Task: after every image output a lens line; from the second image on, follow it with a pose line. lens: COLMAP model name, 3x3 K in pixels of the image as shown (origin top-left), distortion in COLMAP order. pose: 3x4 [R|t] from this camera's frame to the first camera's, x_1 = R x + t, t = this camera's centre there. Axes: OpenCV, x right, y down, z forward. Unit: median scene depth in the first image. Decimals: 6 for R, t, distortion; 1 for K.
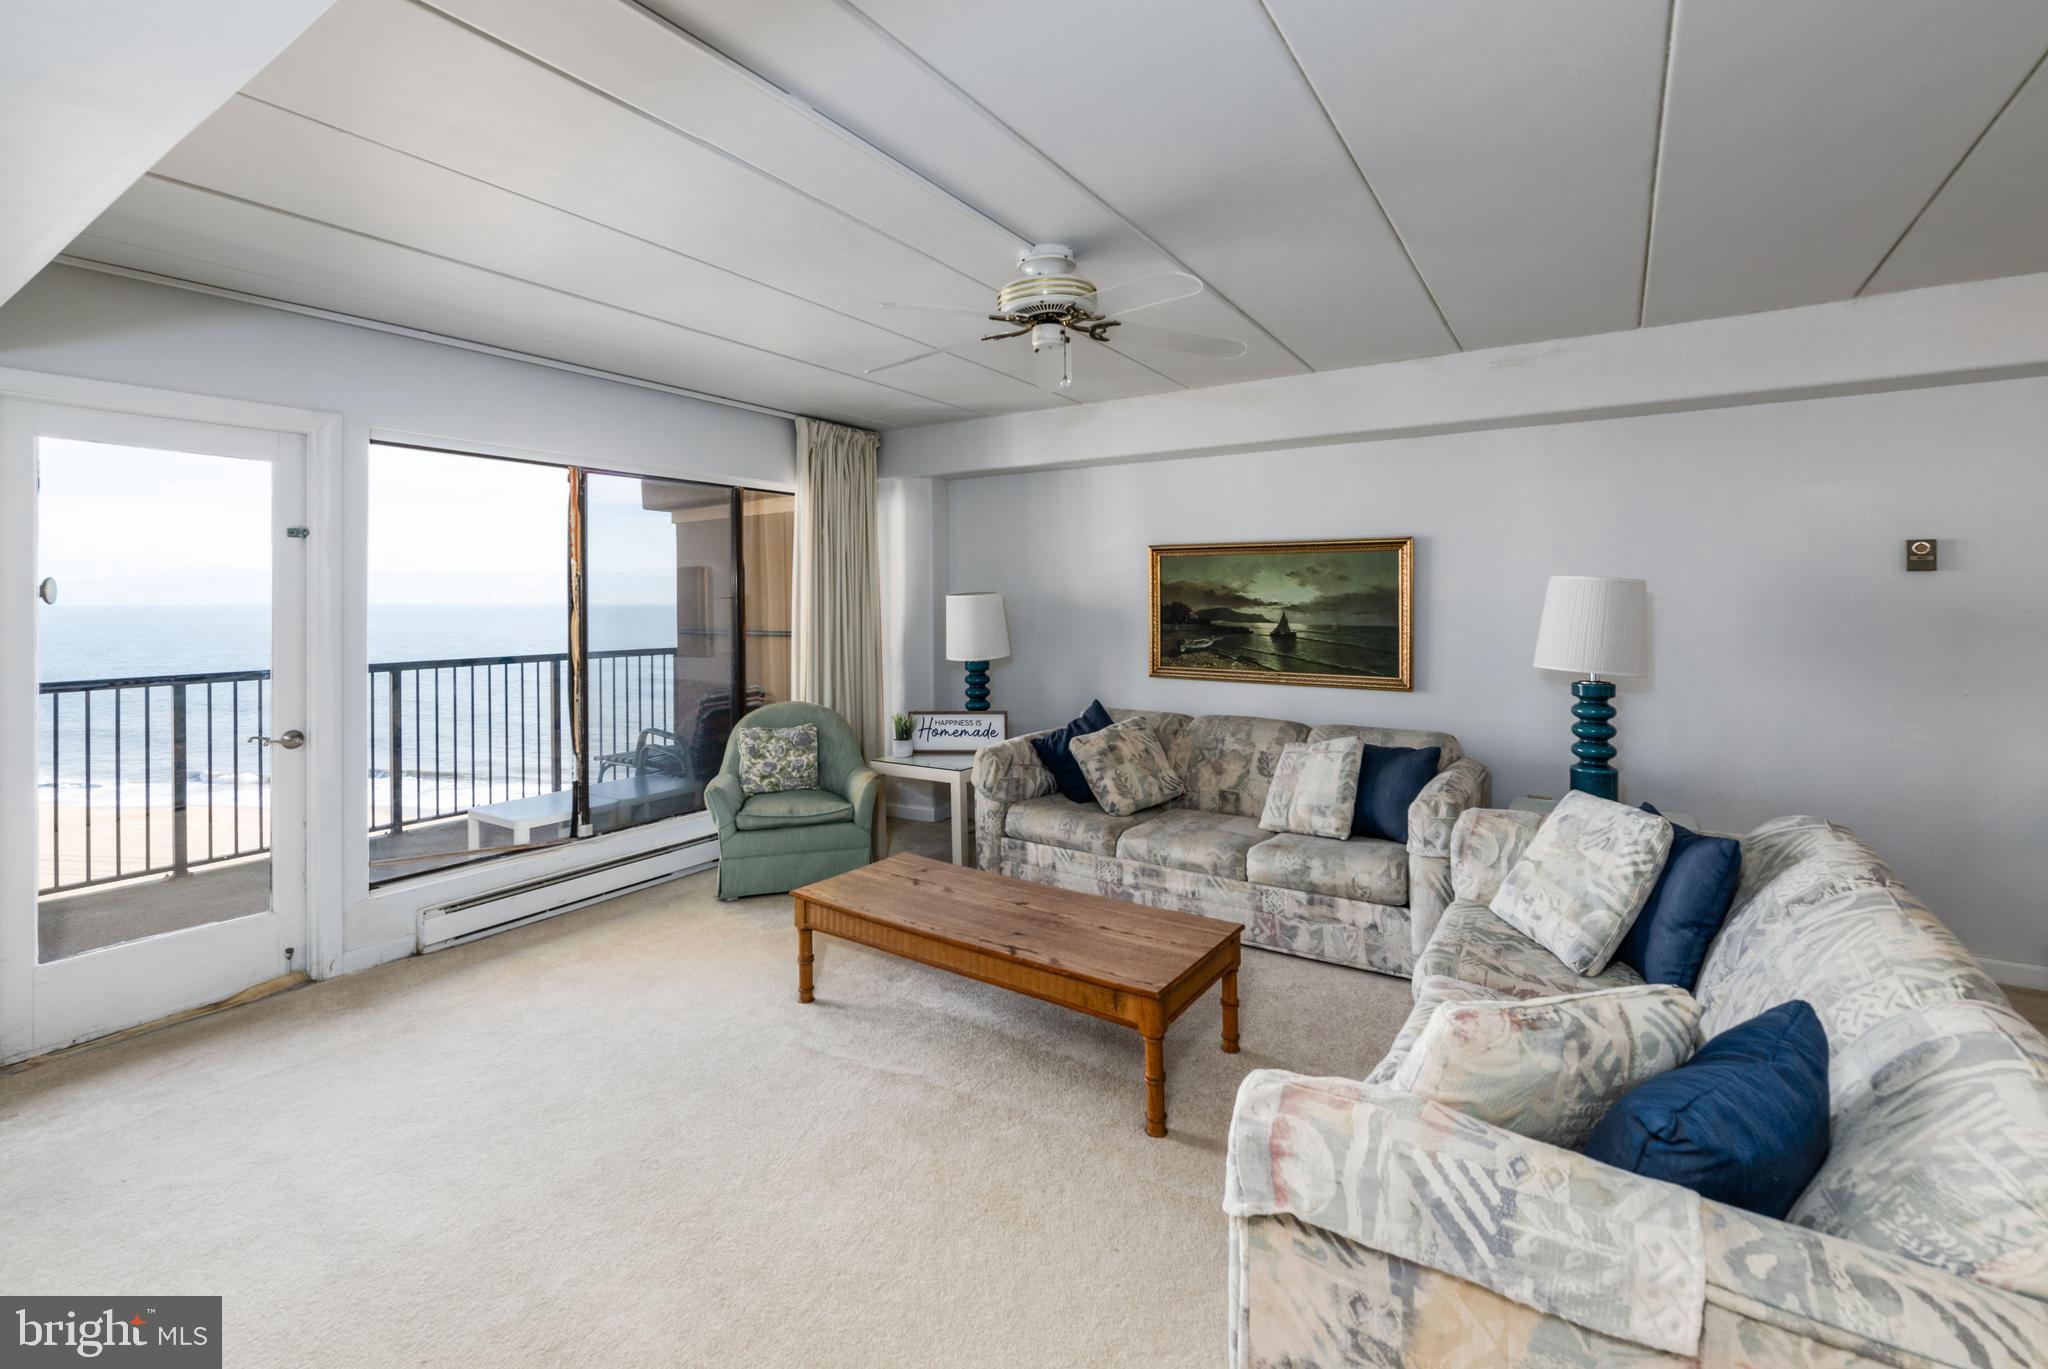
lens RADIAL K [[867.9, 0, 1034.0], [0, 867.9, 598.7], [0, 0, 1]] dist [-0.001276, -0.000142]
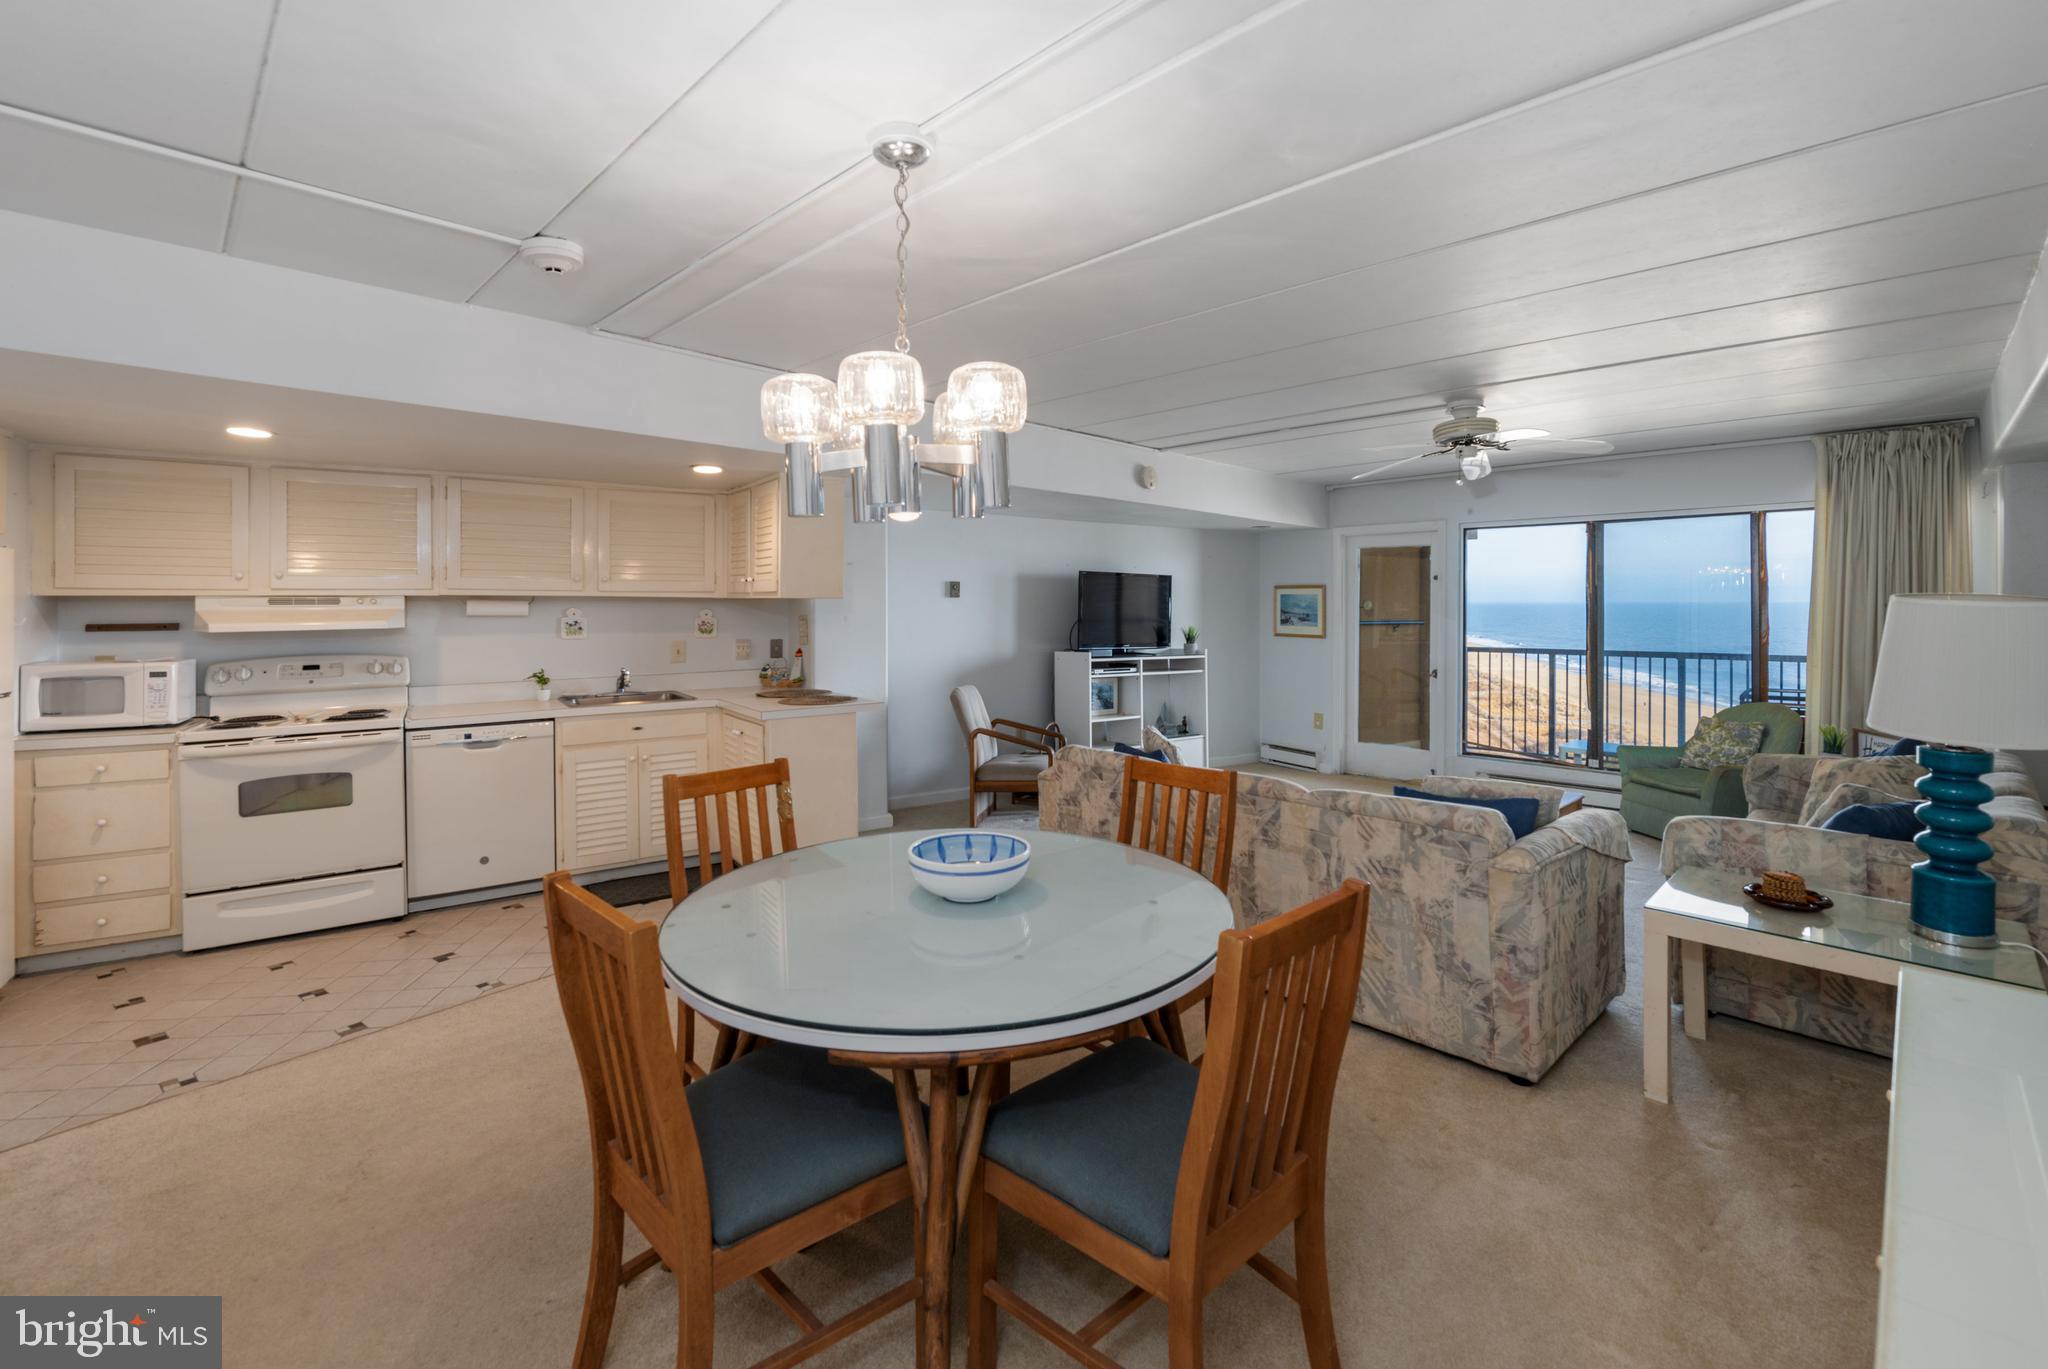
lens RADIAL K [[912.4, 0, 1019.3], [0, 912.4, 602.4], [0, 0, 1]] dist [-0.004109, -0.000694]
pose [[-0.206279, 0.002007, -0.978491, 1.156499], [0.005591, 0.999984, 0.000872, -0.017545], [0.978477, -0.005291, -0.206287, 0.316679]]
